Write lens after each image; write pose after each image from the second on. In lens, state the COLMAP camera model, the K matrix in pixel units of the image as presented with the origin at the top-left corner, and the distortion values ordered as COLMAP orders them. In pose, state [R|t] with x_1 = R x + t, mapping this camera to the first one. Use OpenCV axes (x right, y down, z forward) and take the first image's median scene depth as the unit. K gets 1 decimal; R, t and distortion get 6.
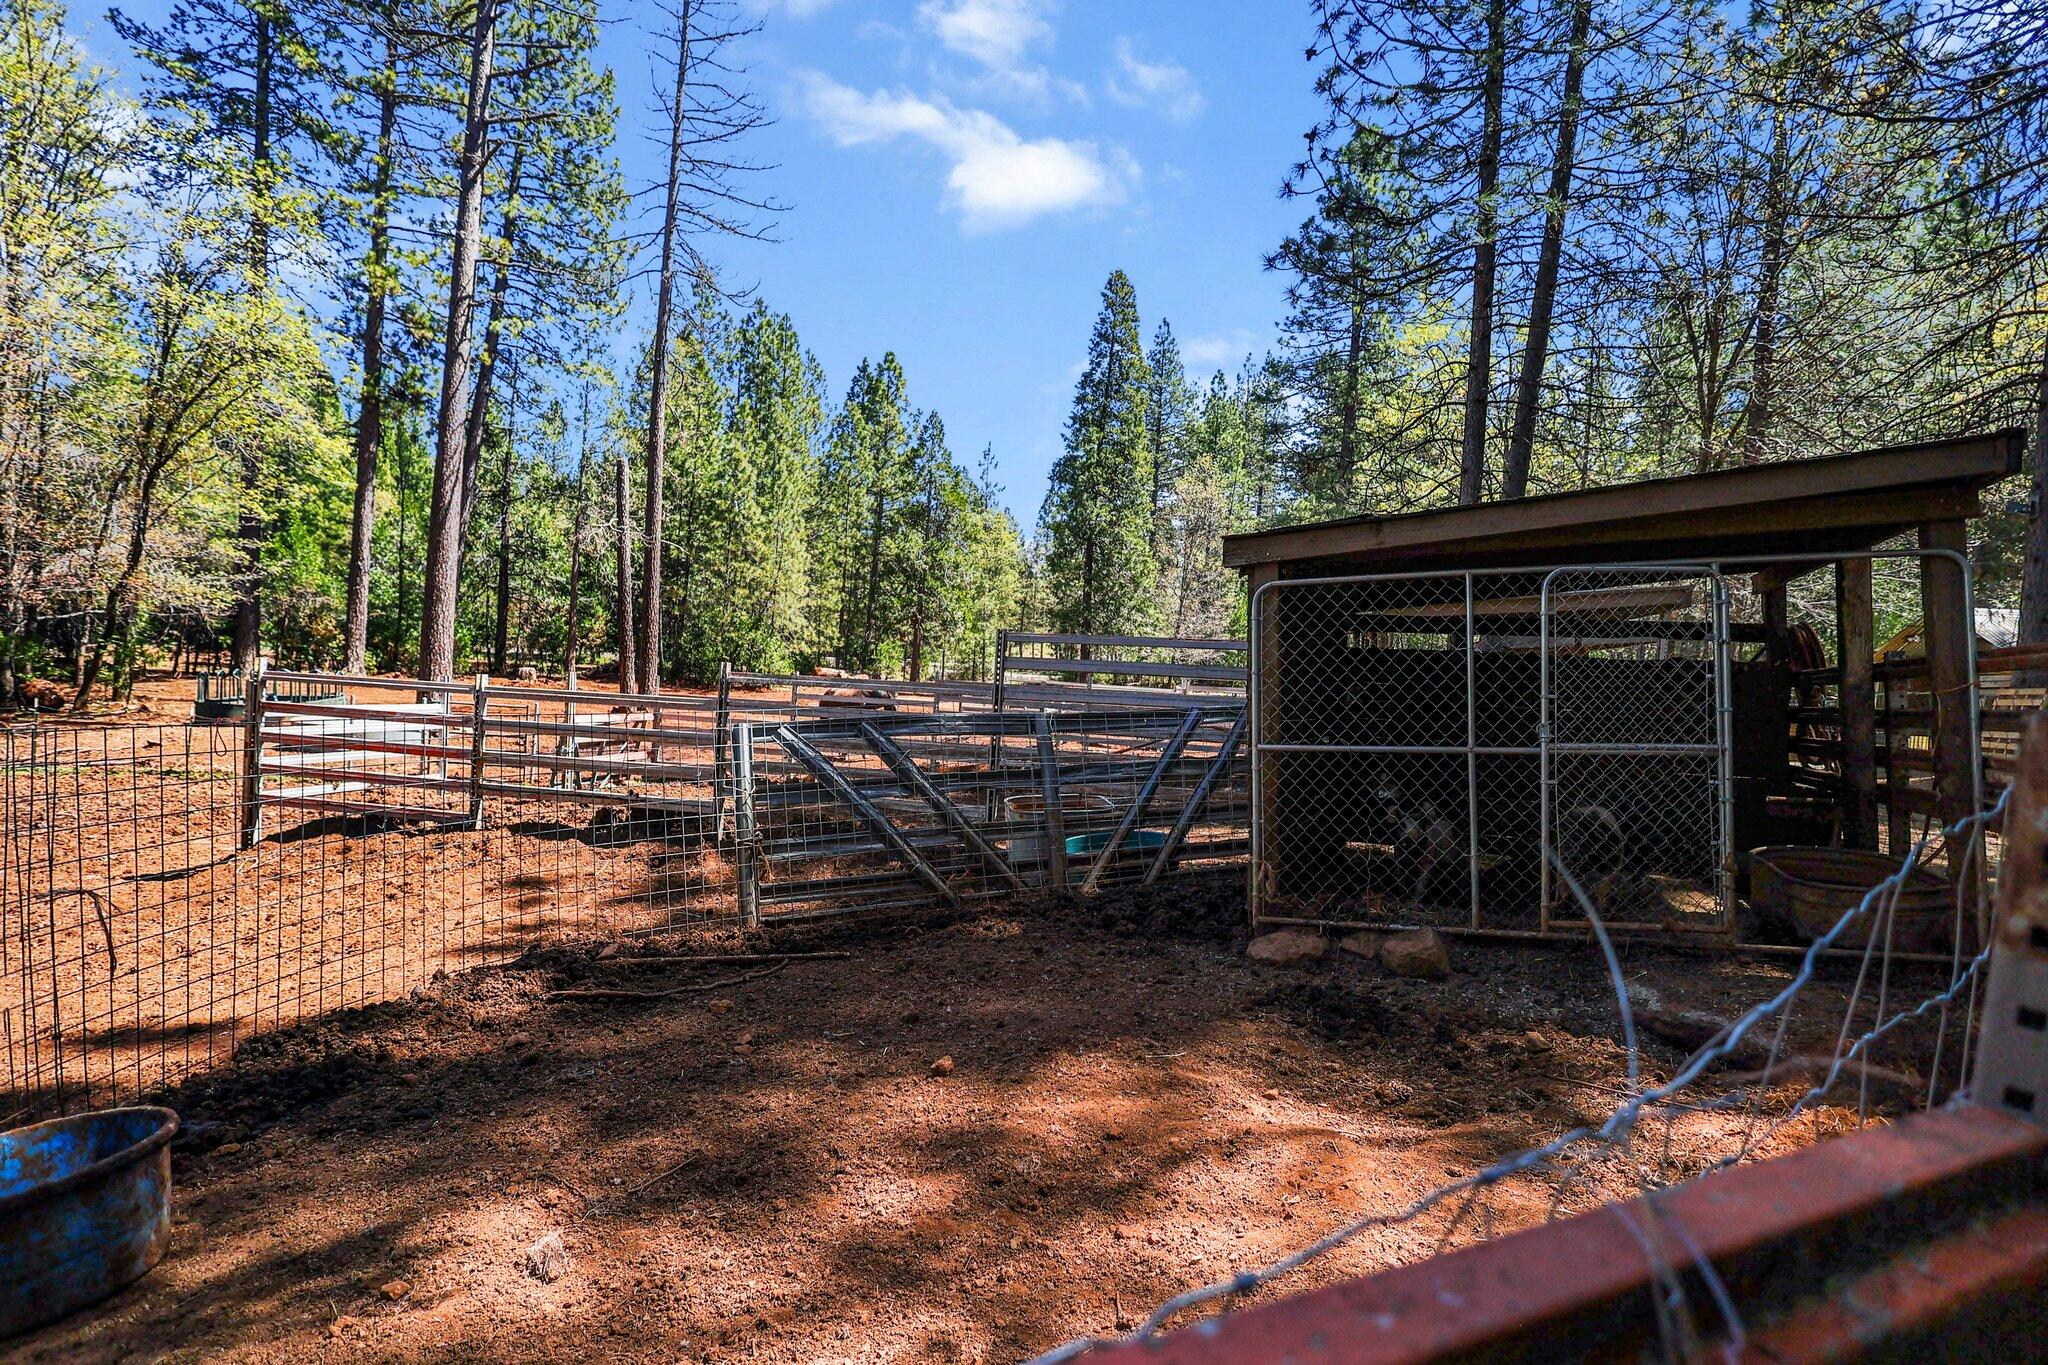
lens RADIAL K [[950.7, 0, 1024.0], [0, 950.7, 682.5], [0, 0, 1]] dist [0.000004, -0.000006]
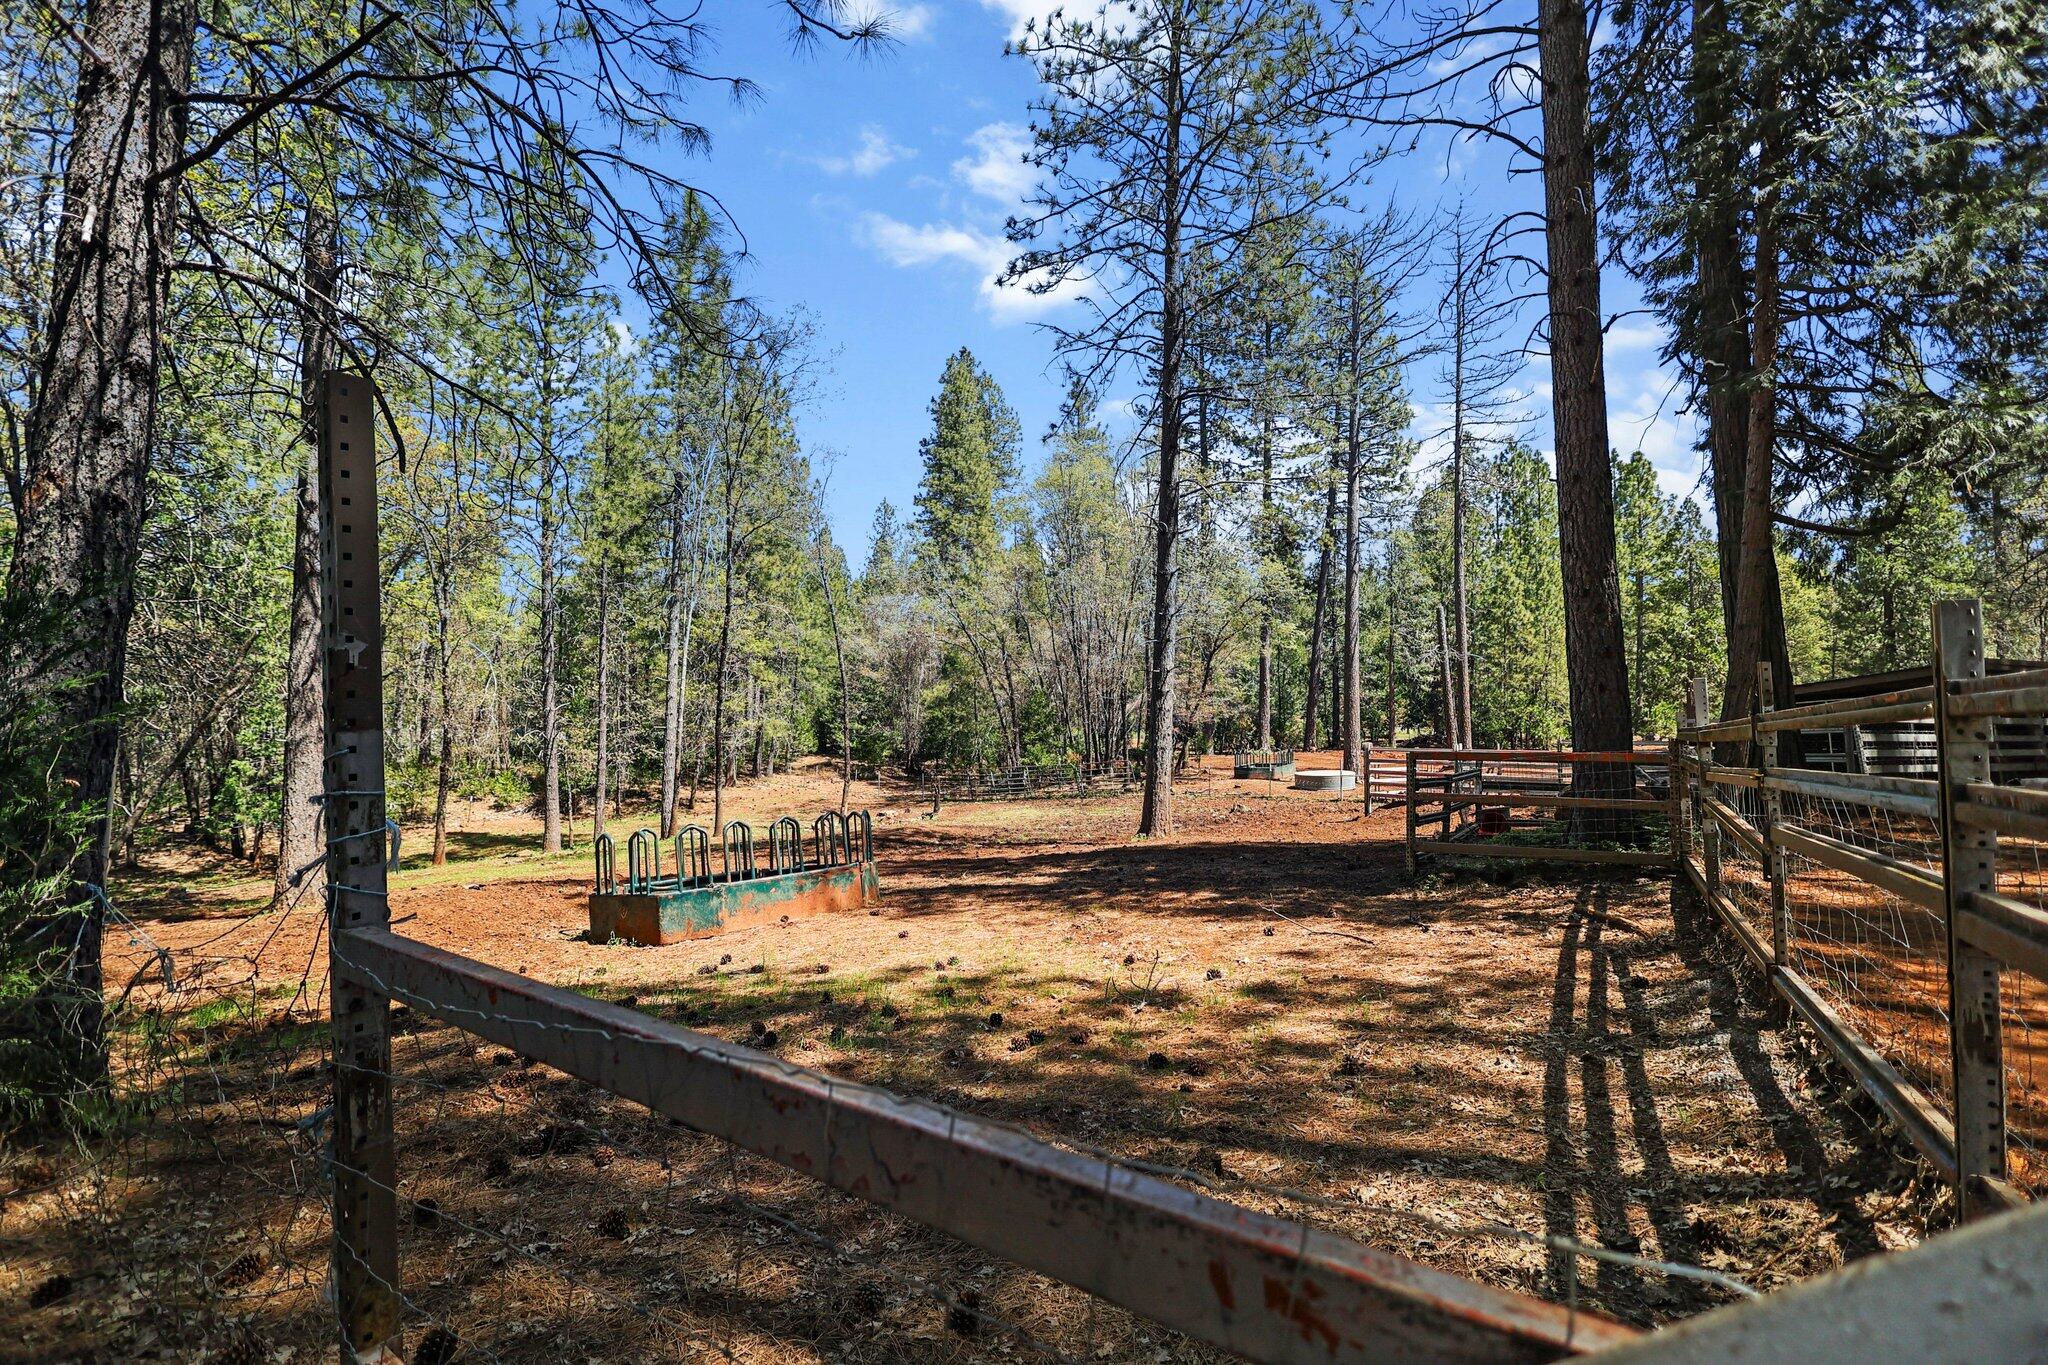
lens RADIAL K [[950.7, 0, 1024.0], [0, 950.7, 682.5], [0, 0, 1]] dist [0.000004, -0.000006]
pose [[0.733387, -0.086734, -0.674256, 0.073613], [0.036777, 0.995437, -0.088048, 0.001262], [0.678816, 0.039777, 0.733230, -0.369457]]
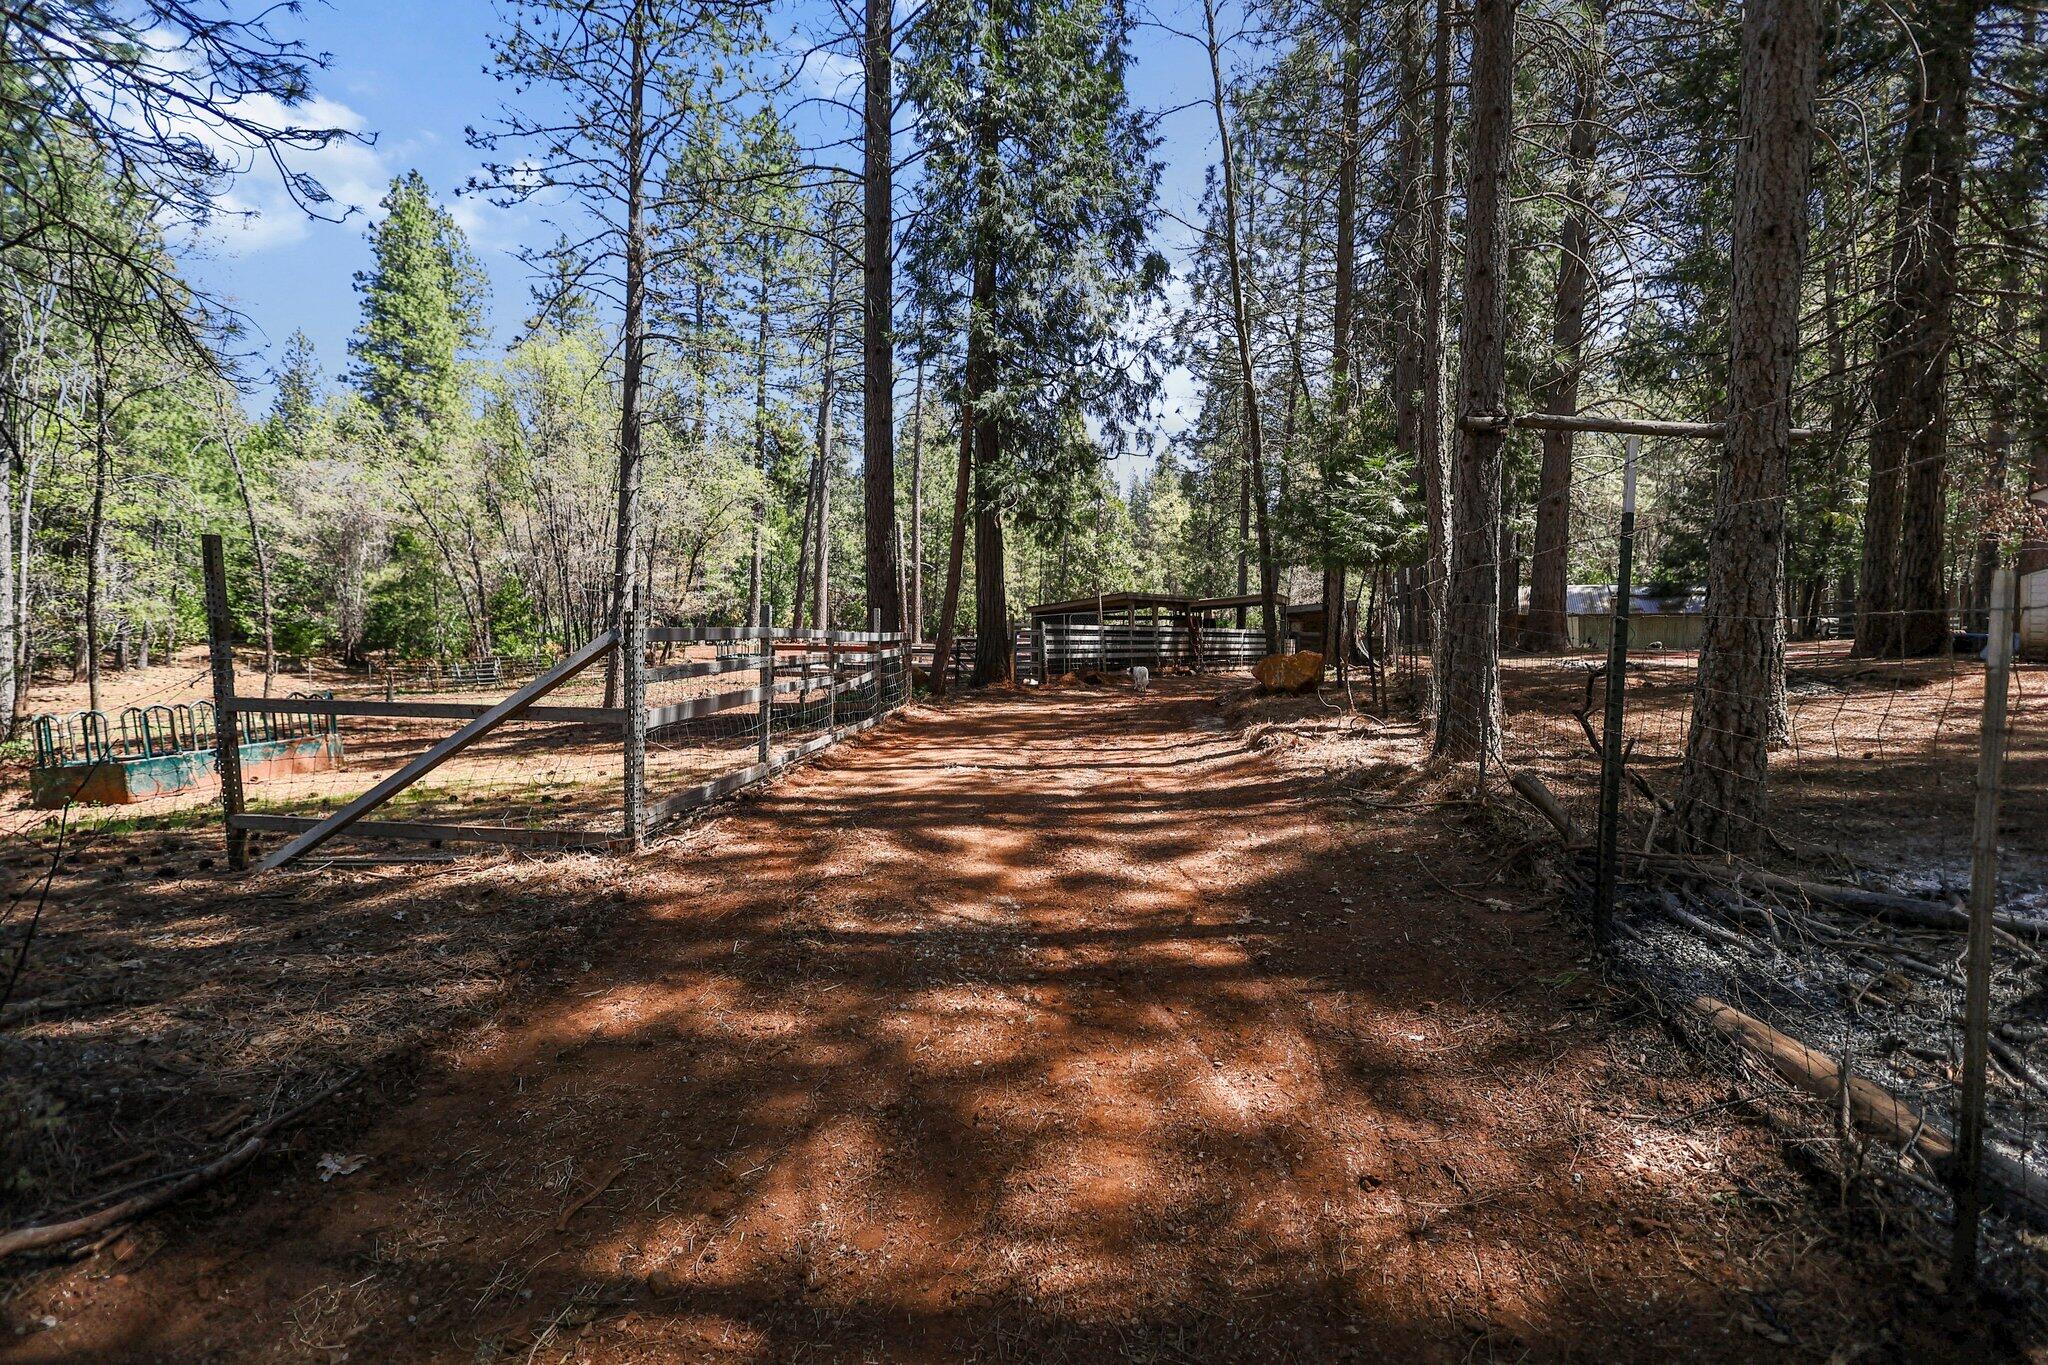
lens RADIAL K [[976.7, 0, 1057.5], [0, 976.7, 668.2], [0, 0, 1]] dist [-0.001236, 0.000221]
pose [[0.972921, -0.026353, -0.229632, 0.185305], [0.034073, 0.998977, 0.029720, 0.002693], [0.228614, -0.036739, 0.972824, -0.478408]]
